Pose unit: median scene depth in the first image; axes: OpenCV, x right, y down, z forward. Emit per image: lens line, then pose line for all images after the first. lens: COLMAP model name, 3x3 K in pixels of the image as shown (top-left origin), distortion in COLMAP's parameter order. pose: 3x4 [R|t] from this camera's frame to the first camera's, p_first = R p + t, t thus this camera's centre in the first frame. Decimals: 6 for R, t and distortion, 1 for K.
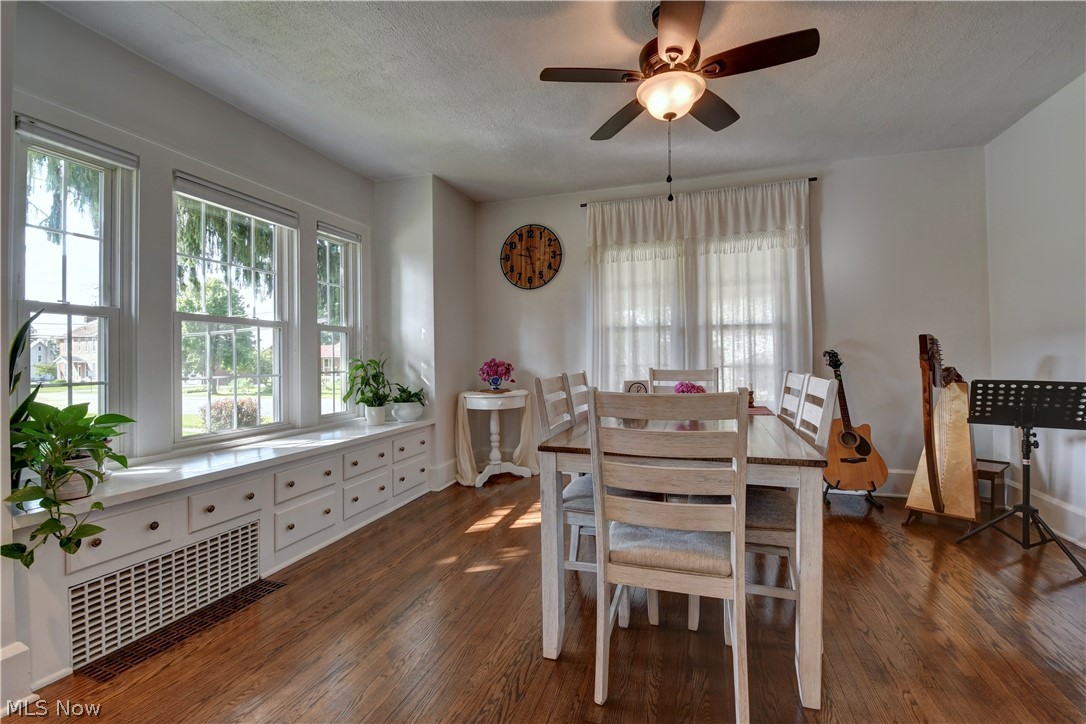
lens RADIAL K [[475.8, 0, 544.4], [0, 475.8, 358.7], [0, 0, 1]] dist [0.015009, -0.022725]
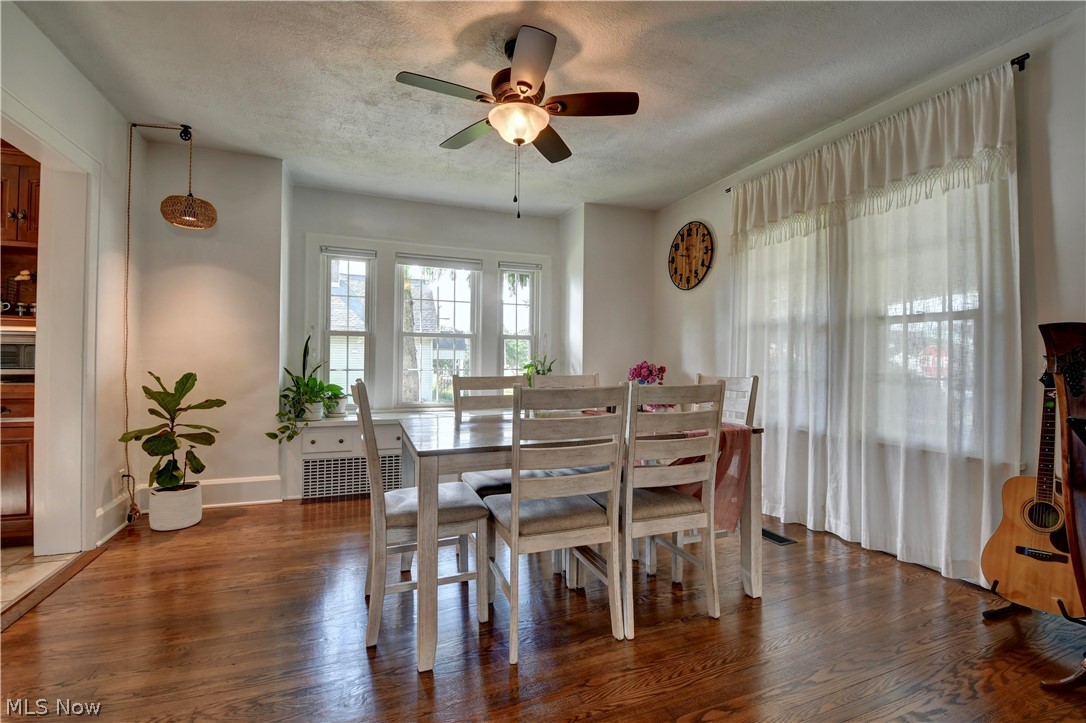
lens RADIAL K [[475.8, 0, 544.4], [0, 475.8, 358.2], [0, 0, 1]] dist [0.015009, -0.022725]
pose [[0.627067, 0.008876, -0.778914, 0.578519], [-0.010522, 0.999940, 0.002924, -0.007083], [0.778894, 0.006363, 0.627123, 0.178224]]
